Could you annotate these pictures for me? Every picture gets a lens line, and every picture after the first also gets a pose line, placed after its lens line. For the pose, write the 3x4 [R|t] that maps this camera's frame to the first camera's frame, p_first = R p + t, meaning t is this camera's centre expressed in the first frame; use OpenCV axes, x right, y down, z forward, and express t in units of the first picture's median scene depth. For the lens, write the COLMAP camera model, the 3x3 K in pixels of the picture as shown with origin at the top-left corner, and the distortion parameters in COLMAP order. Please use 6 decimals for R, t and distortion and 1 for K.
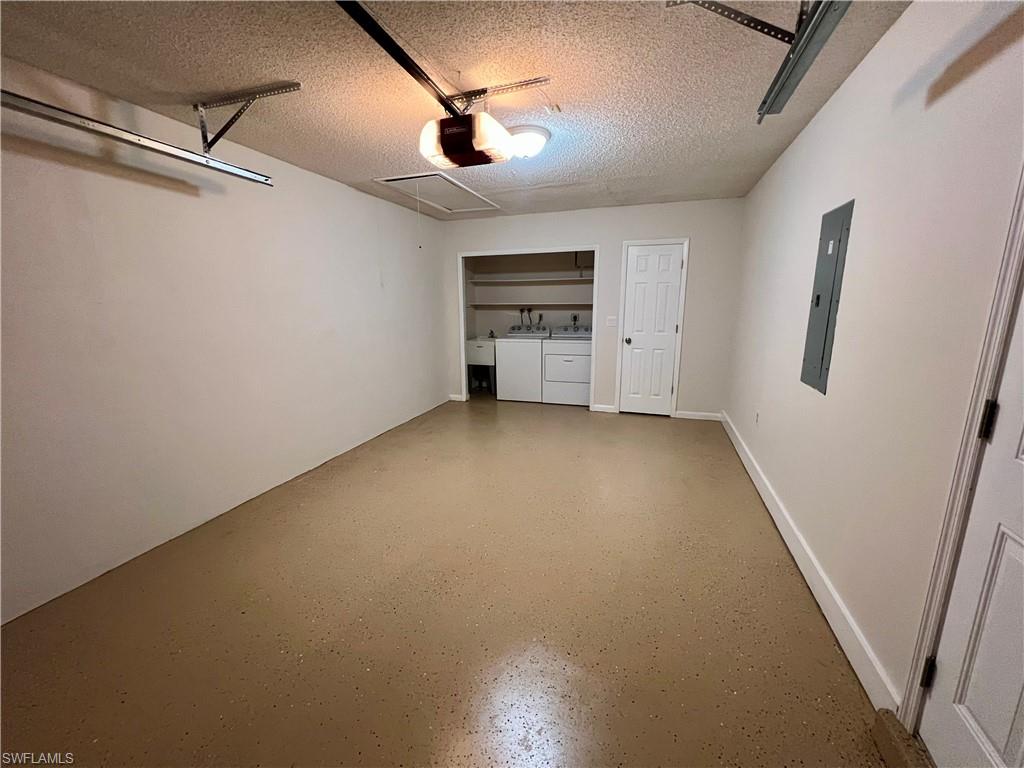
lens RADIAL K [[407.3, 0, 513.0], [0, 407.3, 384.9], [0, 0, 1]] dist [-0.000549, 0.000113]
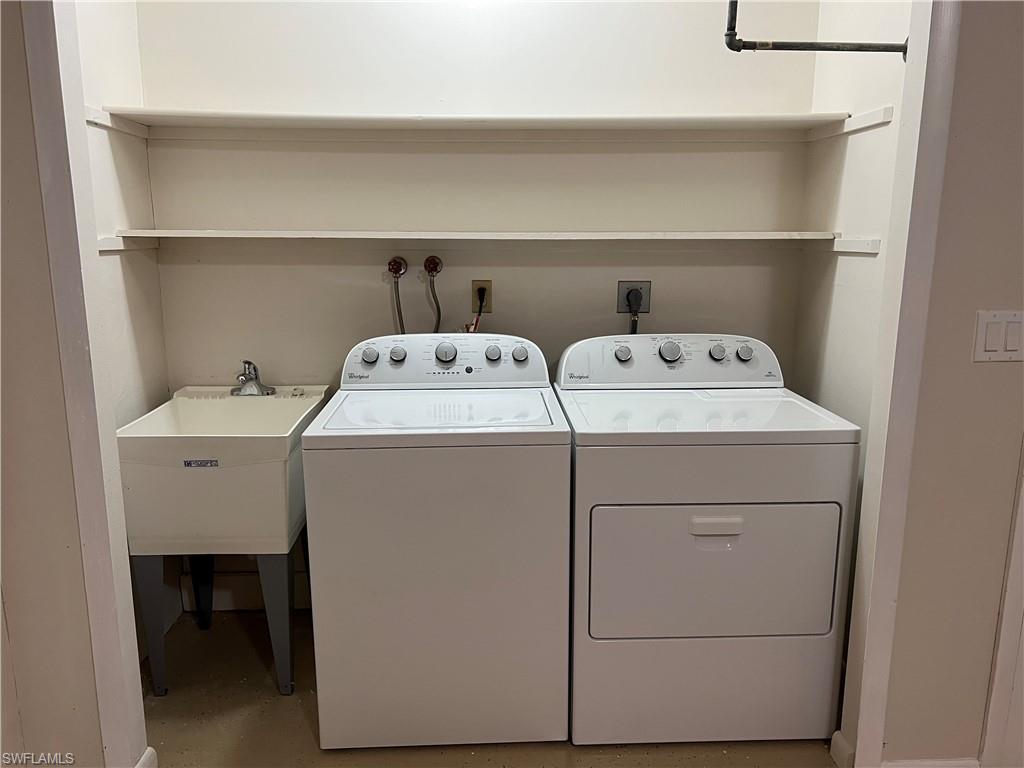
lens RADIAL K [[773.0, 0, 511.6], [0, 773.0, 382.7], [0, 0, 1]] dist [0.003422, 0.000596]
pose [[0.934647, -0.061847, 0.350157, -0.068871], [0.064125, 0.997929, 0.005097, -0.120594], [-0.349747, 0.017690, 0.936677, 0.602952]]
